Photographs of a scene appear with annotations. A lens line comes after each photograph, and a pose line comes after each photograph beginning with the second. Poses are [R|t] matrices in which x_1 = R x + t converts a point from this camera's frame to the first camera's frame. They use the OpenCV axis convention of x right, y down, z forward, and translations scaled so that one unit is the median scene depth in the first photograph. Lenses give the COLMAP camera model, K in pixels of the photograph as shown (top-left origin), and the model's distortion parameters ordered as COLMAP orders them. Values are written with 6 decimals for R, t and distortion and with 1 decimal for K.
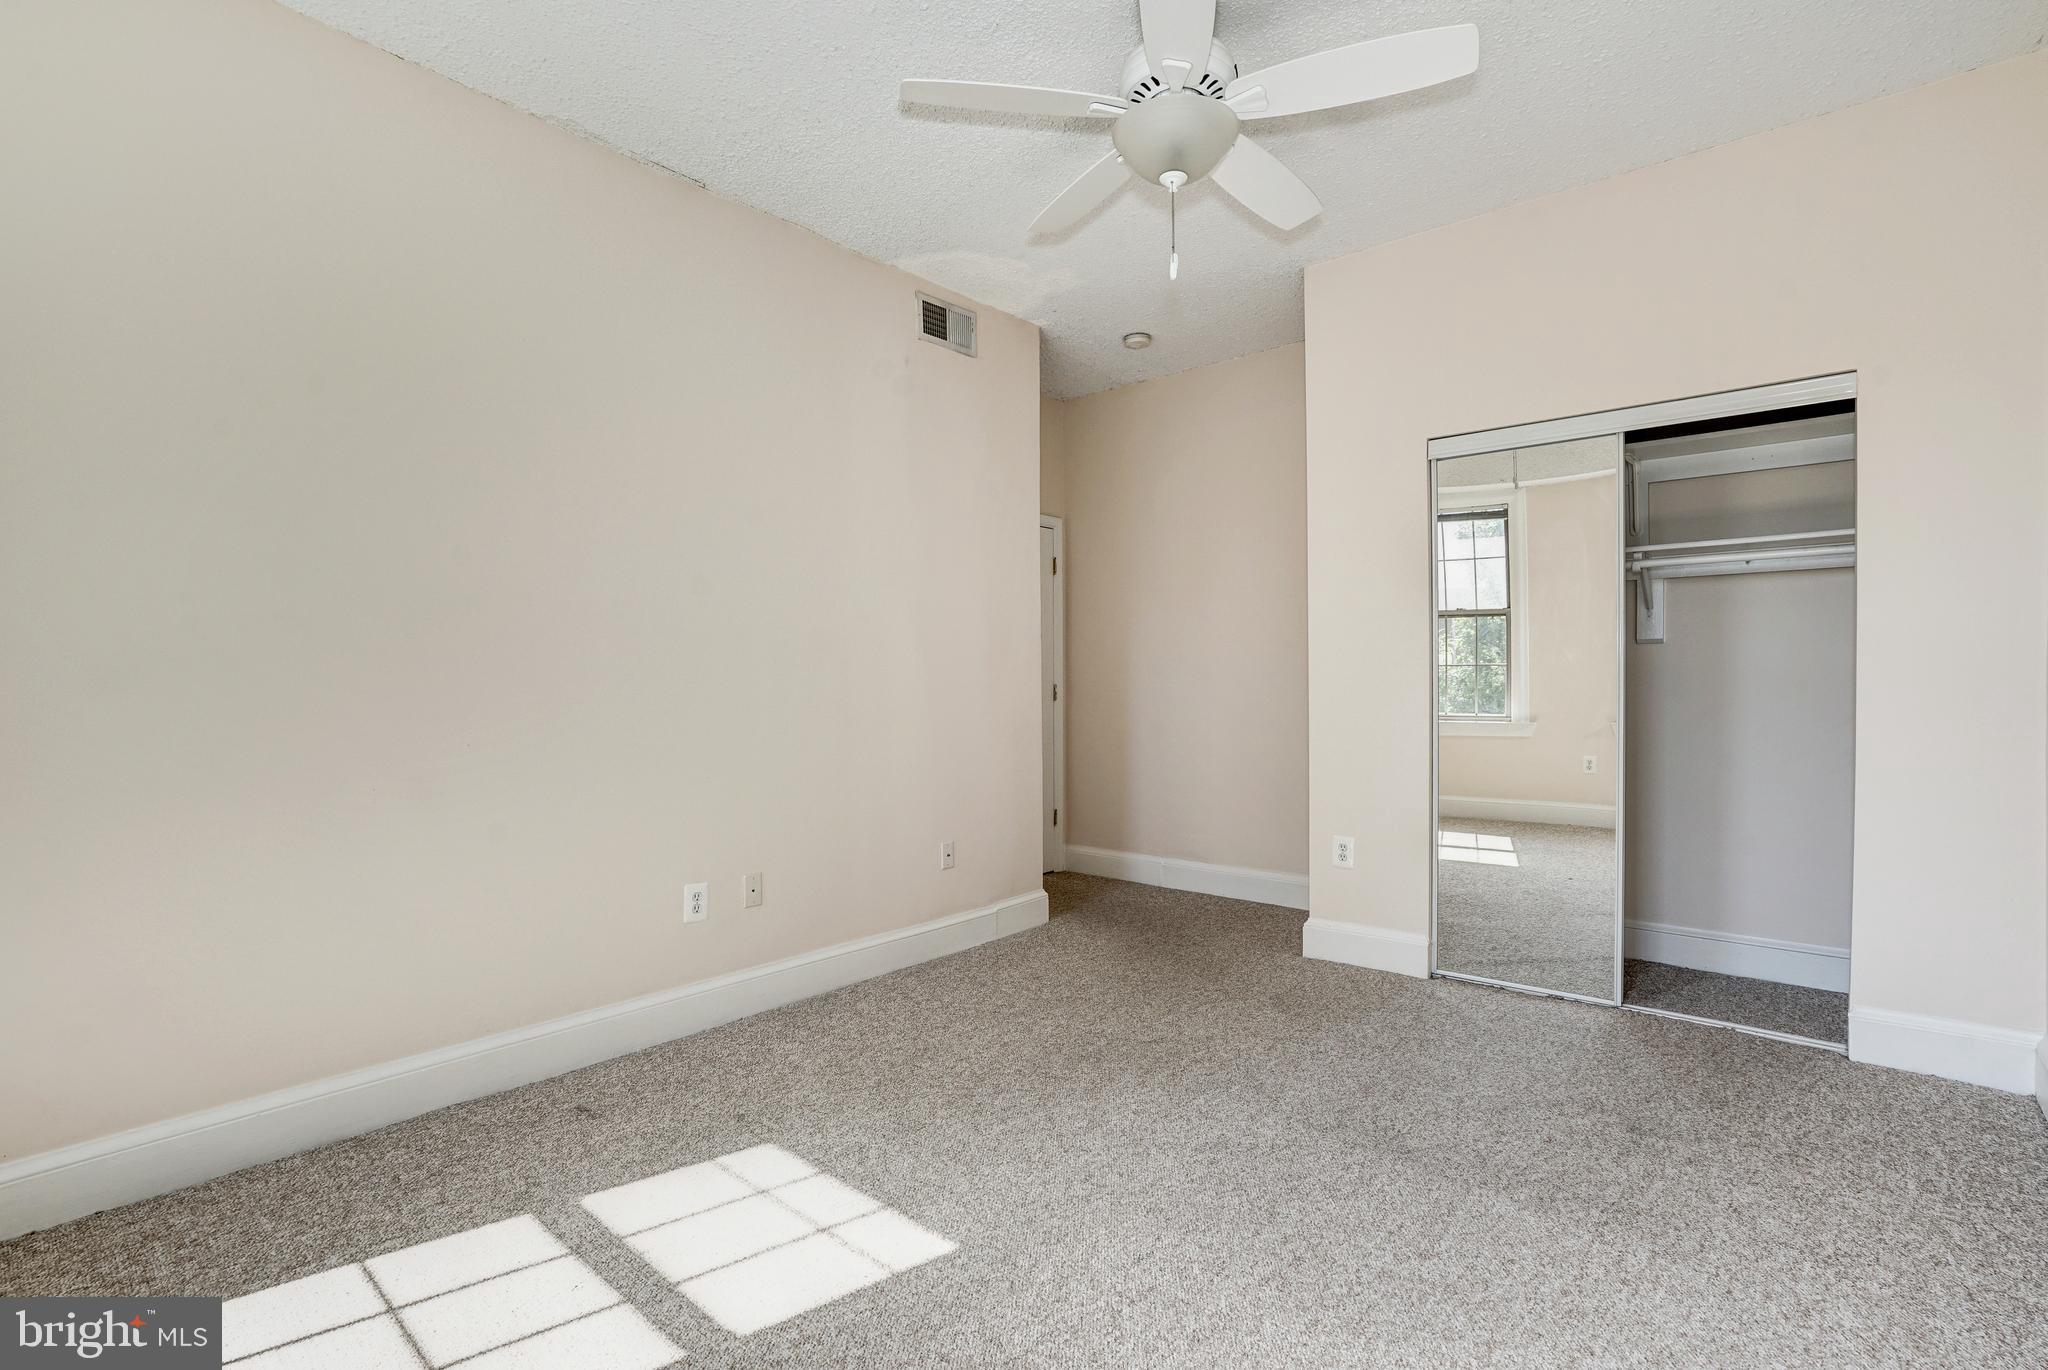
lens RADIAL K [[942.2, 0, 1025.9], [0, 942.2, 680.2], [0, 0, 1]] dist [-0.026494, 0.010430]
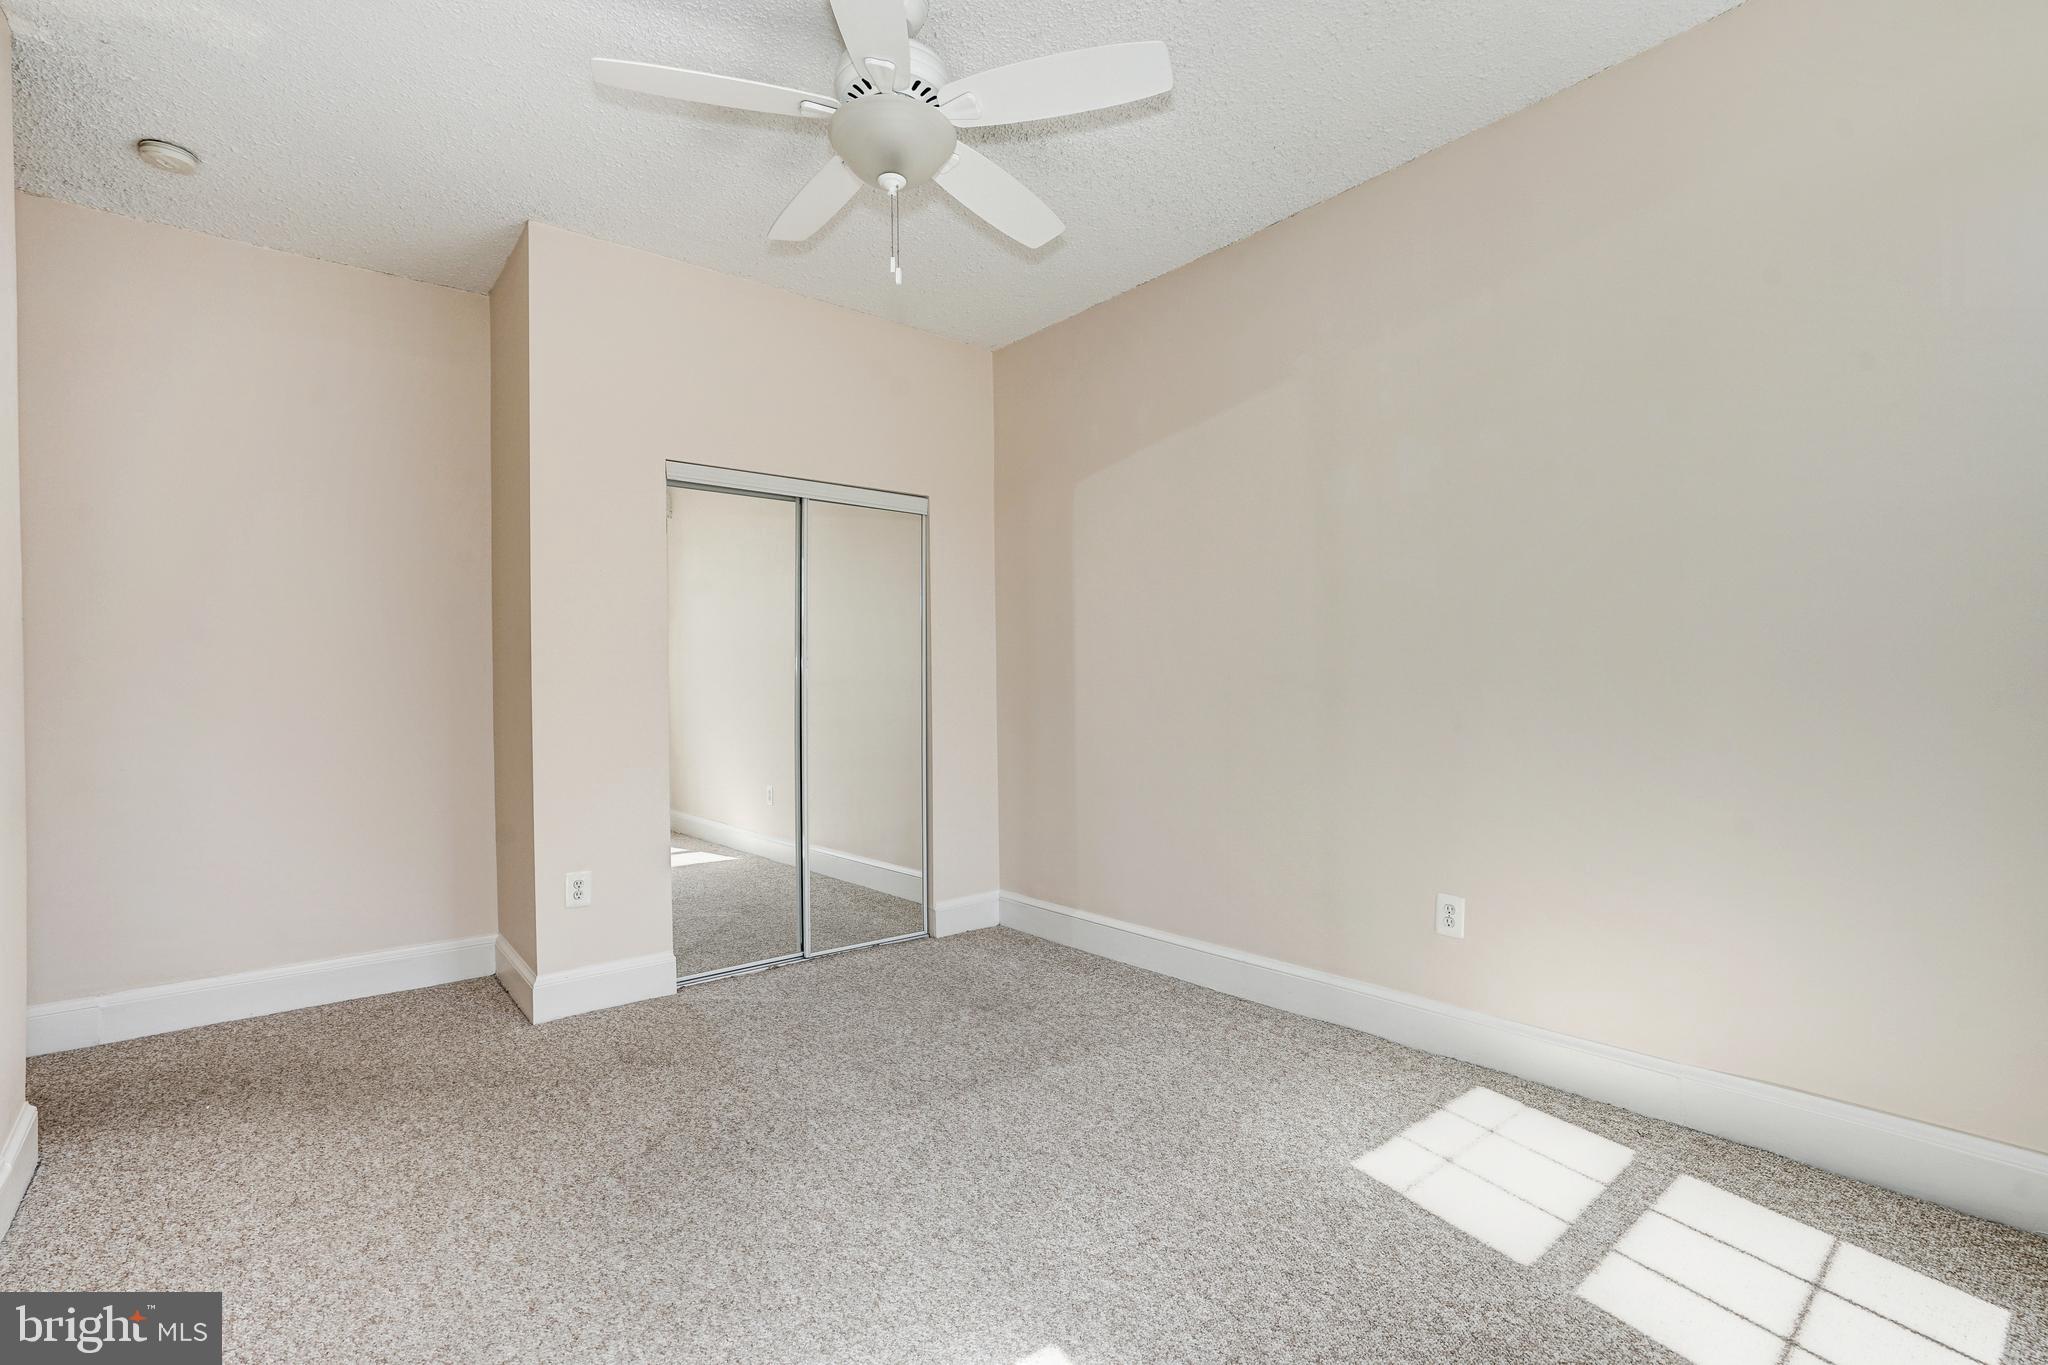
lens RADIAL K [[942.2, 0, 1028.5], [0, 942.2, 688.1], [0, 0, 1]] dist [-0.026494, 0.010430]
pose [[0.166659, 0.002007, 0.986013, -0.620592], [0.009385, 0.999949, -0.003622, -0.001246], [-0.985970, 0.009857, 0.166632, 0.566883]]
